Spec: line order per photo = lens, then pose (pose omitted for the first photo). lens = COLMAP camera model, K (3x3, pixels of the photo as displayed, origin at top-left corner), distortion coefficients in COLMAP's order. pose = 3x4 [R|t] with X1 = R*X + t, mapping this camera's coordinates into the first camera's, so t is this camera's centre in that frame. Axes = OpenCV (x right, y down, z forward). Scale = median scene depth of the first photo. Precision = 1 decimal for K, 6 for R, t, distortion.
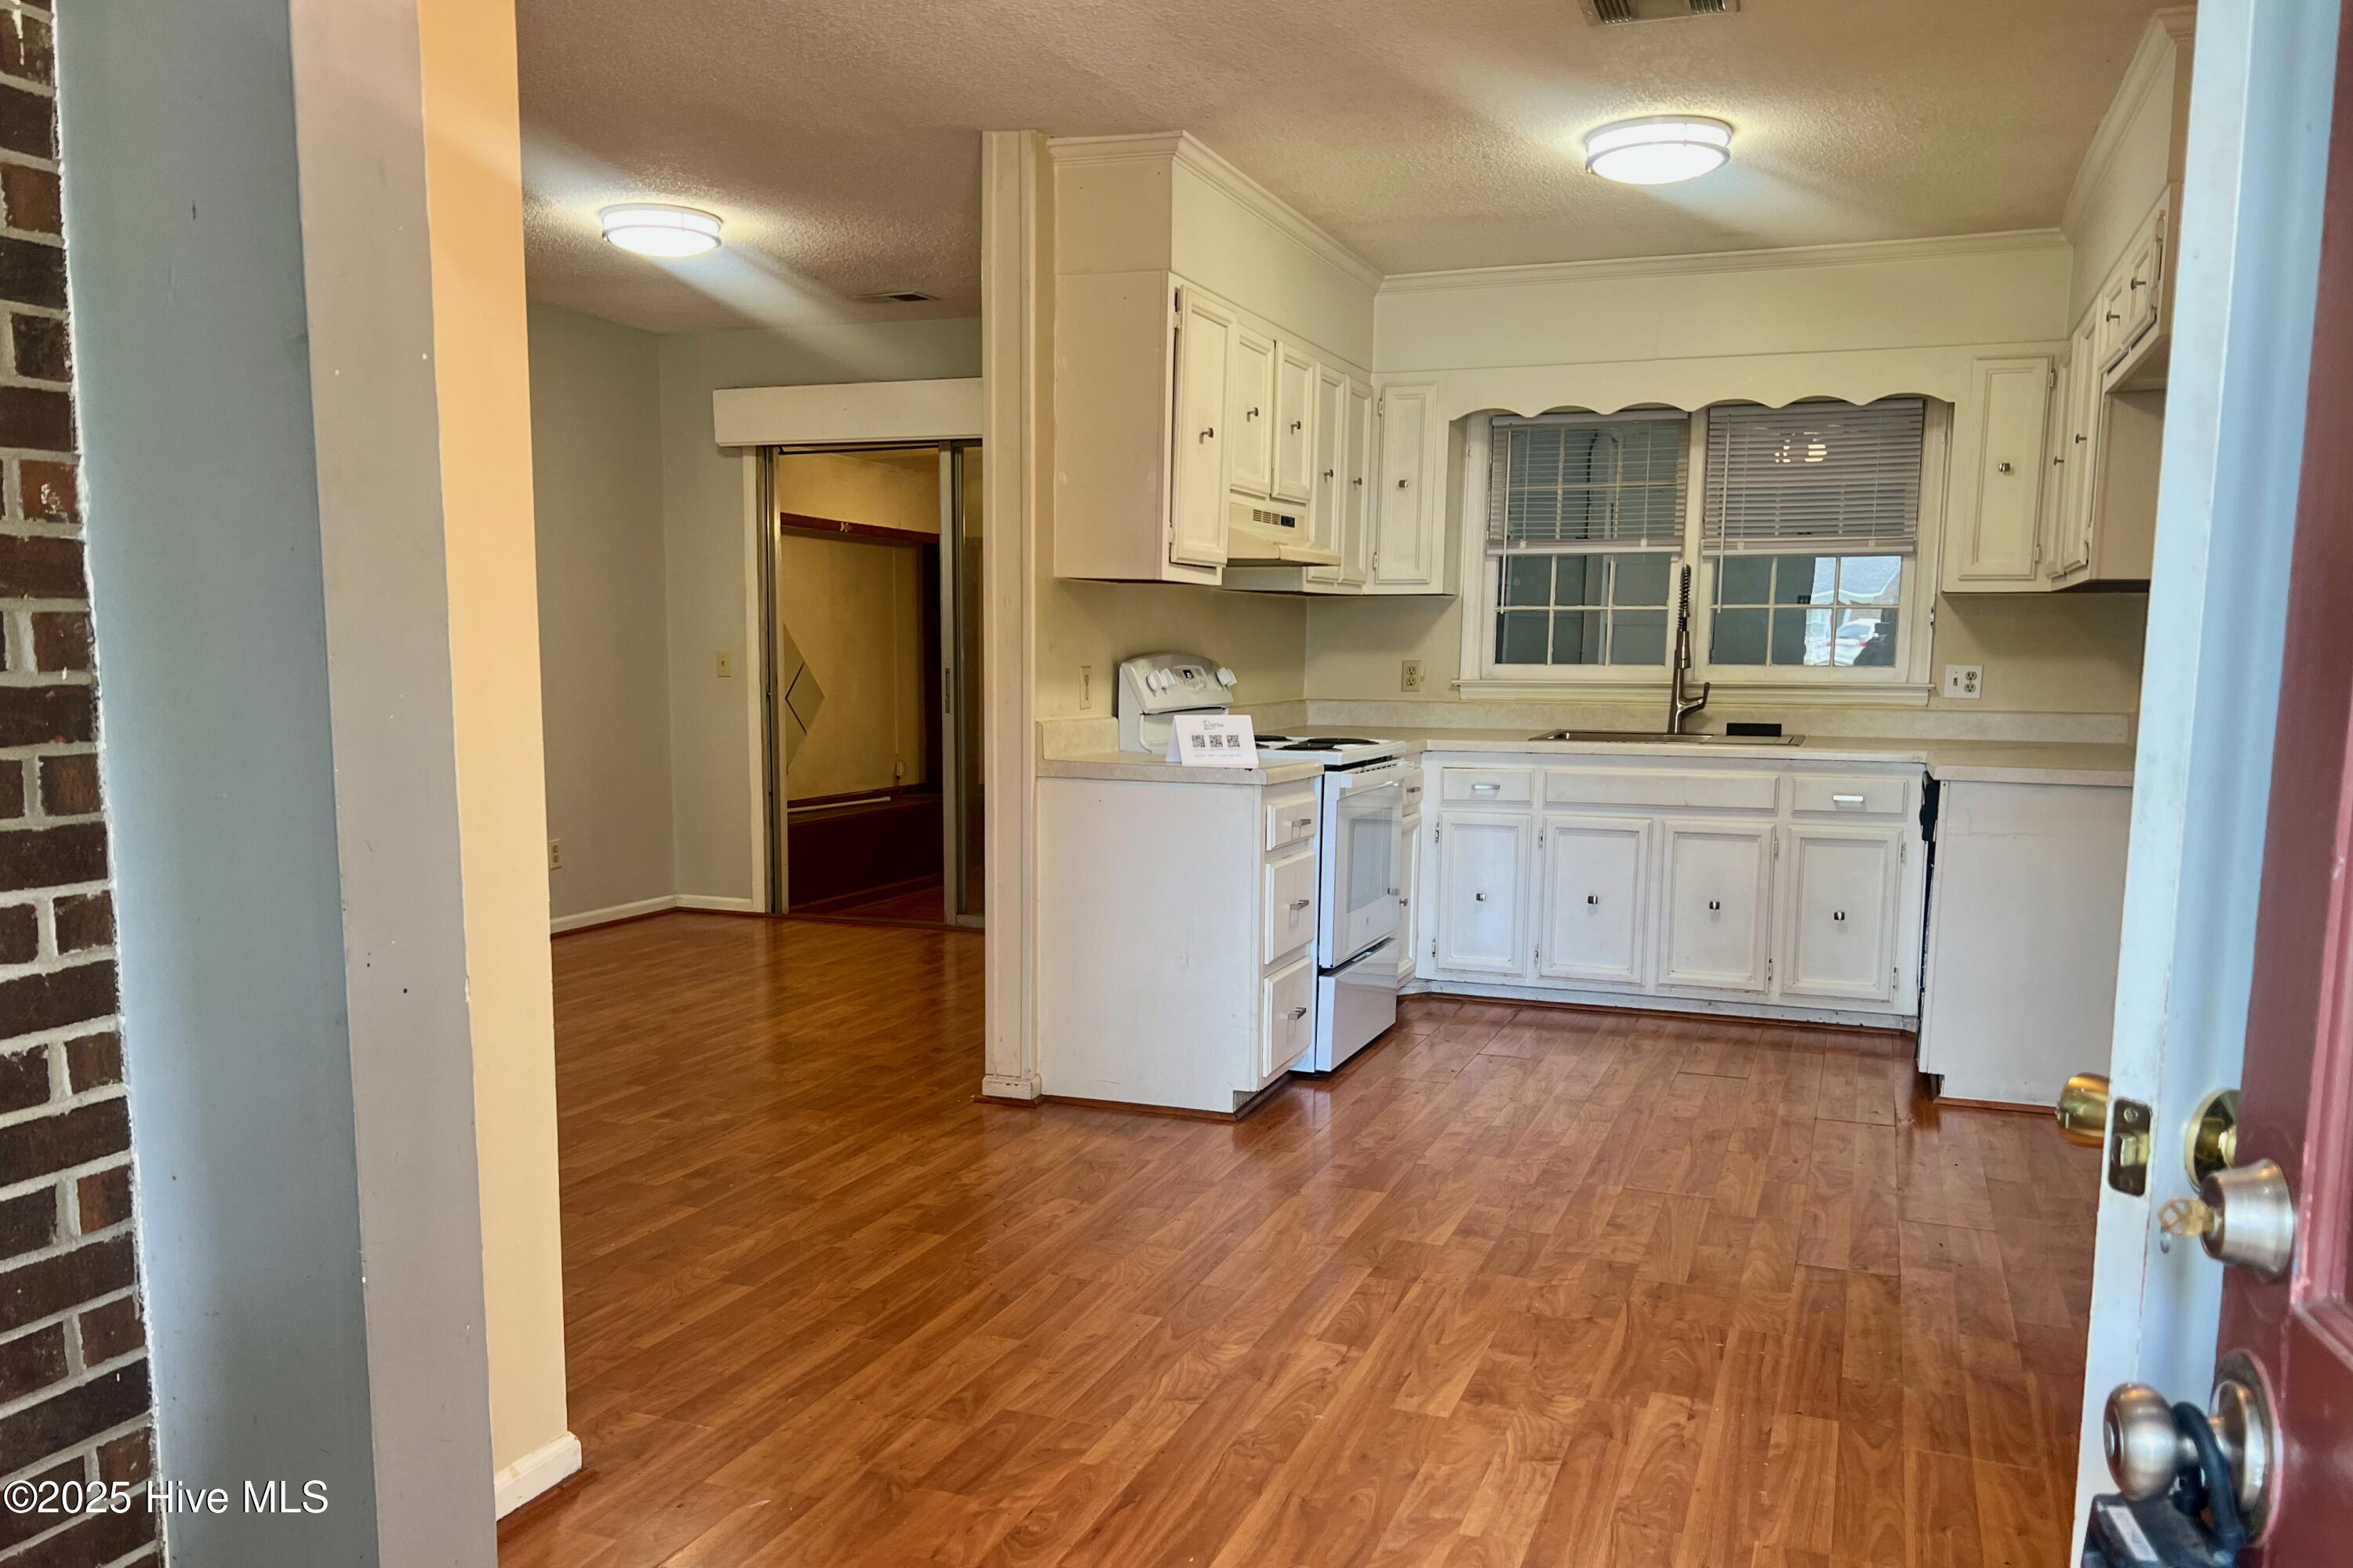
lens RADIAL K [[1813.3, 0, 1150.7], [0, 1813.3, 910.3], [0, 0, 1]] dist [0.074080, -0.070712]
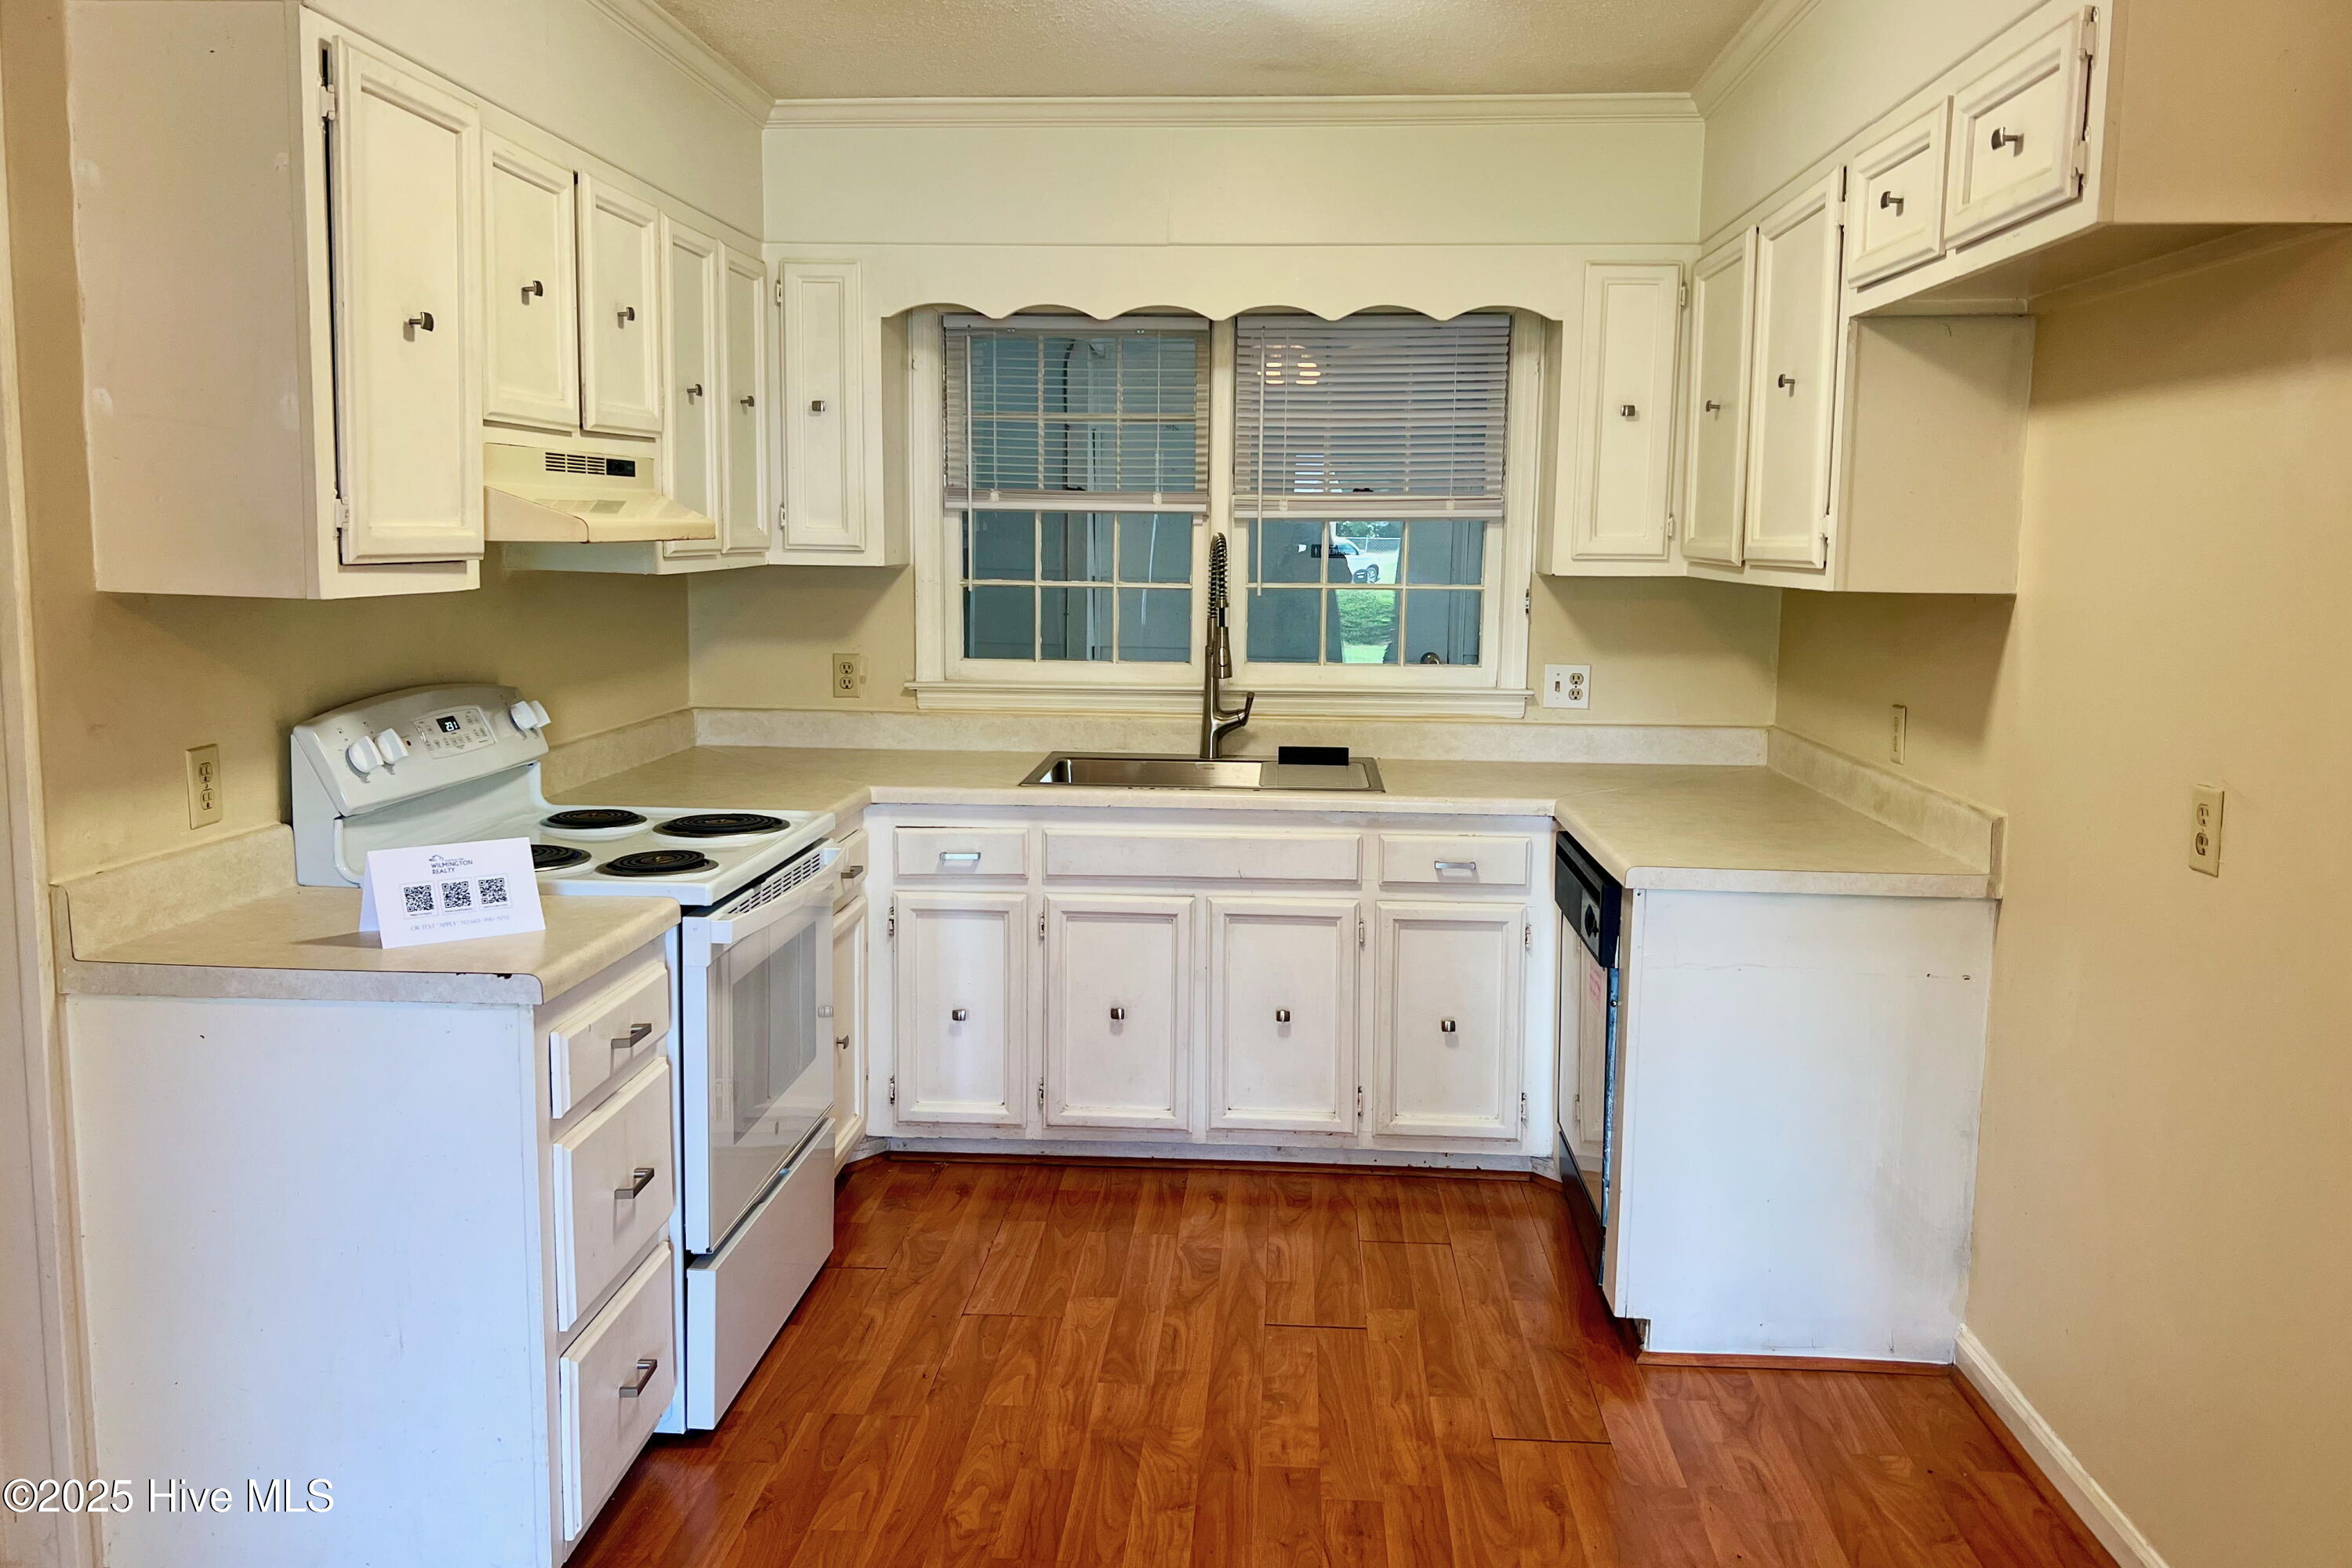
lens RADIAL K [[1812.5, 0, 1167.8], [0, 1812.5, 776.7], [0, 0, 1]] dist [0.074080, -0.070712]
pose [[0.955454, -0.038043, 0.292677, 0.063168], [0.042276, 0.999073, -0.008150, -0.091040], [-0.292096, 0.020160, 0.956177, 0.336515]]
